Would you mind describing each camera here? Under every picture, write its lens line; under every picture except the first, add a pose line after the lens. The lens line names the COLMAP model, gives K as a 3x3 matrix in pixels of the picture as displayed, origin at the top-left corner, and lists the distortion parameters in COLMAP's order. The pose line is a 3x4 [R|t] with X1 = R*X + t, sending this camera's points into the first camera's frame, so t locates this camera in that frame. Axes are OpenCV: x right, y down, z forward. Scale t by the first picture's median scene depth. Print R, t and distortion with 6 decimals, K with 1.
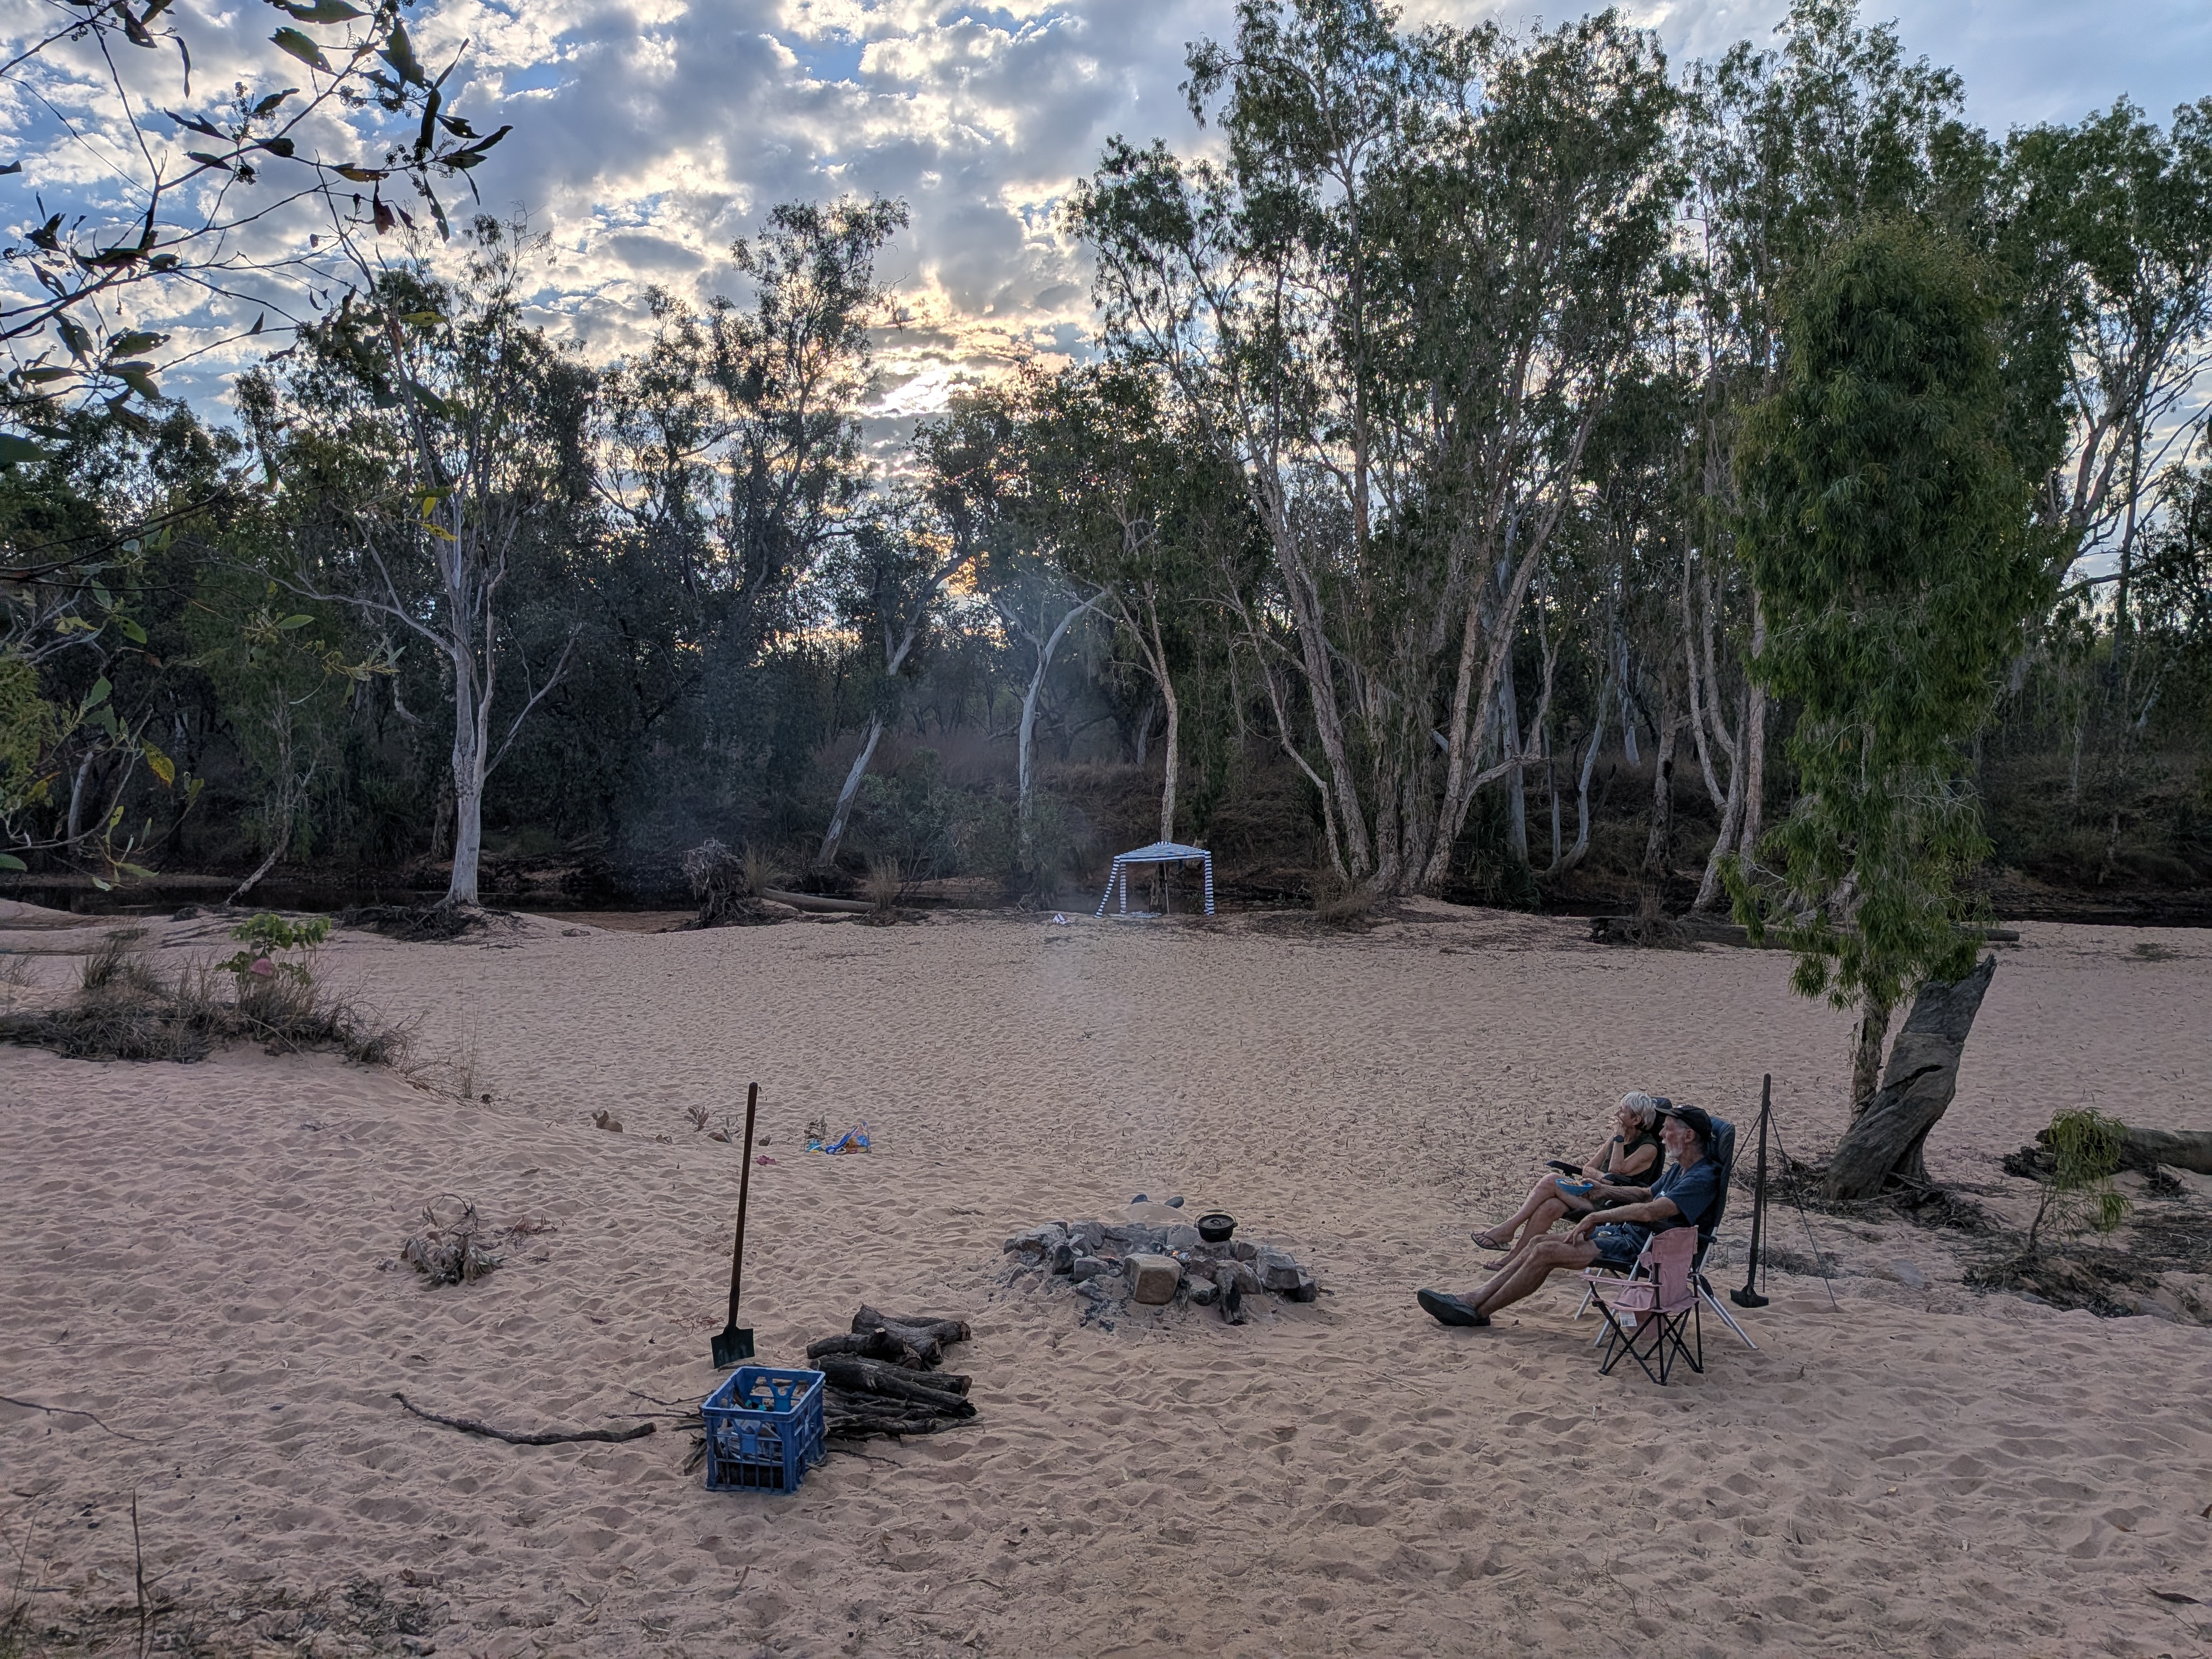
lens RADIAL K [[1561.1, 0, 1108.8], [0, 1561.1, 843.1], [0, 0, 1]] dist [0.060250, -0.102462]
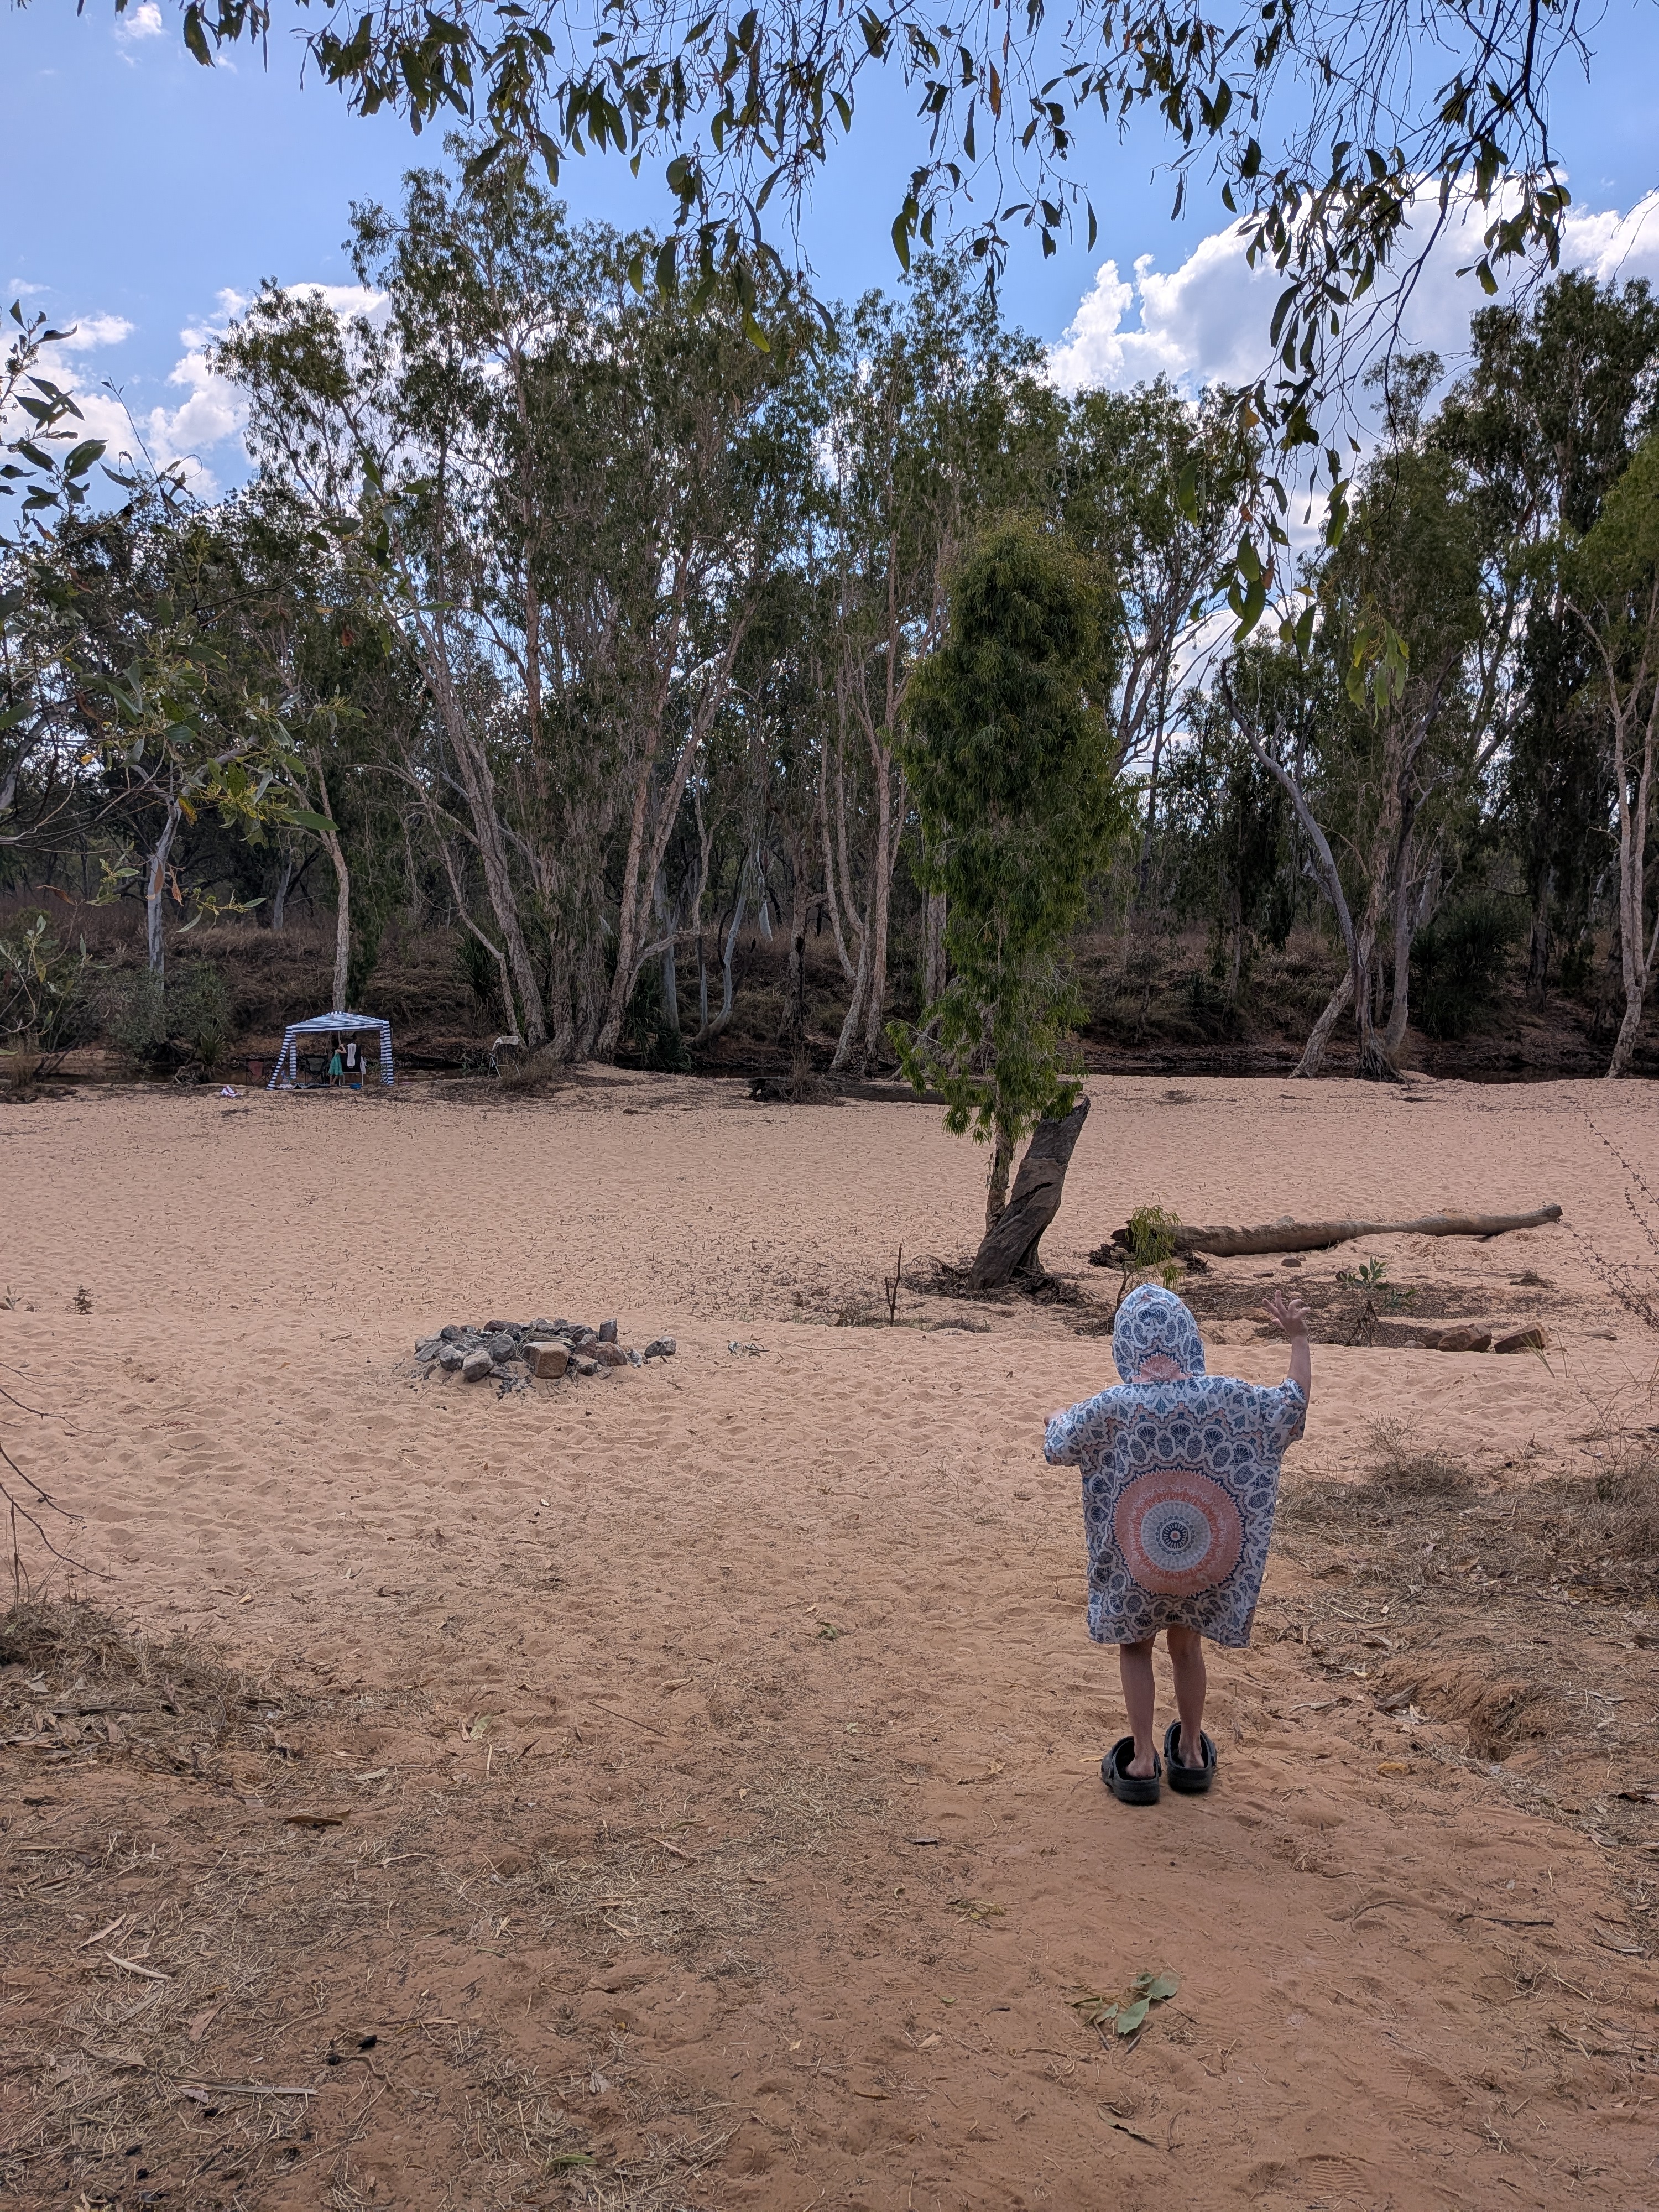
lens RADIAL K [[1567.8, 0, 822.7], [0, 1567.8, 1104.8], [0, 0, 1]] dist [0.048766, -0.100796]
pose [[0.931850, -0.025423, 0.361951, -0.042901], [0.003802, 0.998172, 0.060322, -0.000934], [-0.362823, -0.054835, 0.930243, -0.050580]]
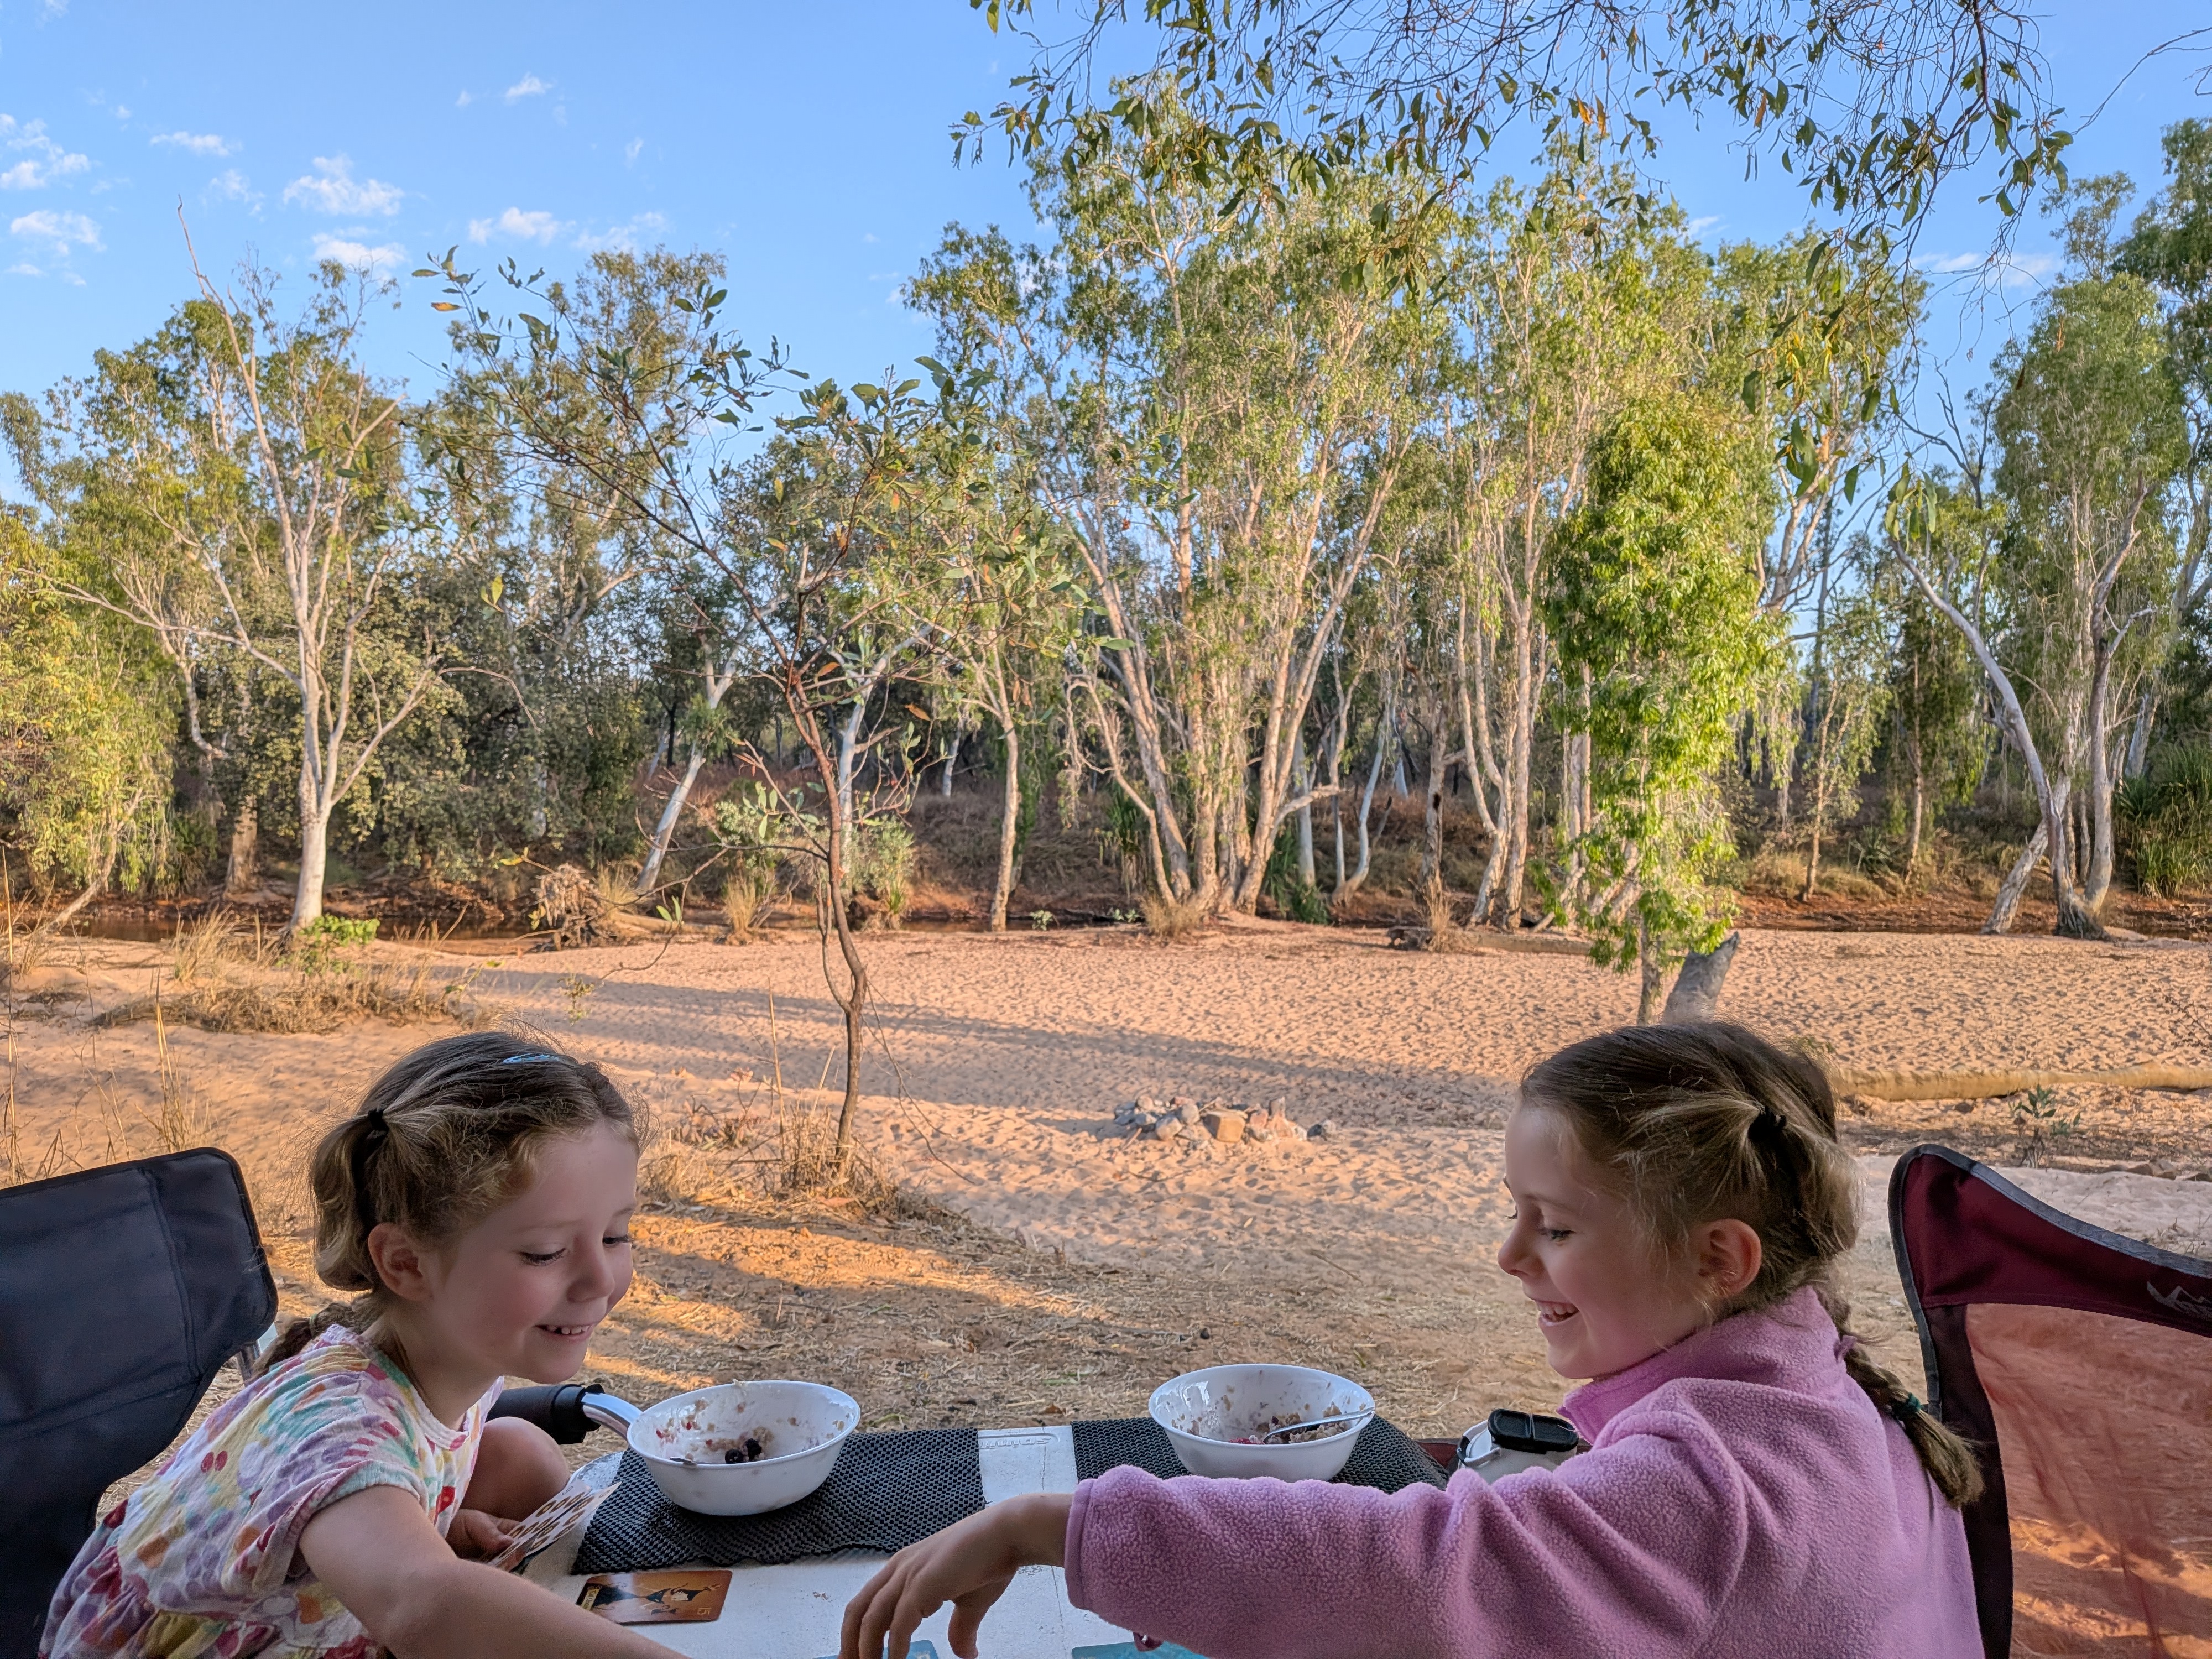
lens RADIAL K [[1567.8, 0, 1075.0], [0, 1567.8, 831.7], [0, 0, 1]] dist [0.048766, -0.100796]
pose [[0.991450, -0.000263, 0.130490, -0.060005], [0.004091, 0.999569, -0.029070, 0.008075], [-0.130426, 0.029355, 0.991023, -0.091142]]
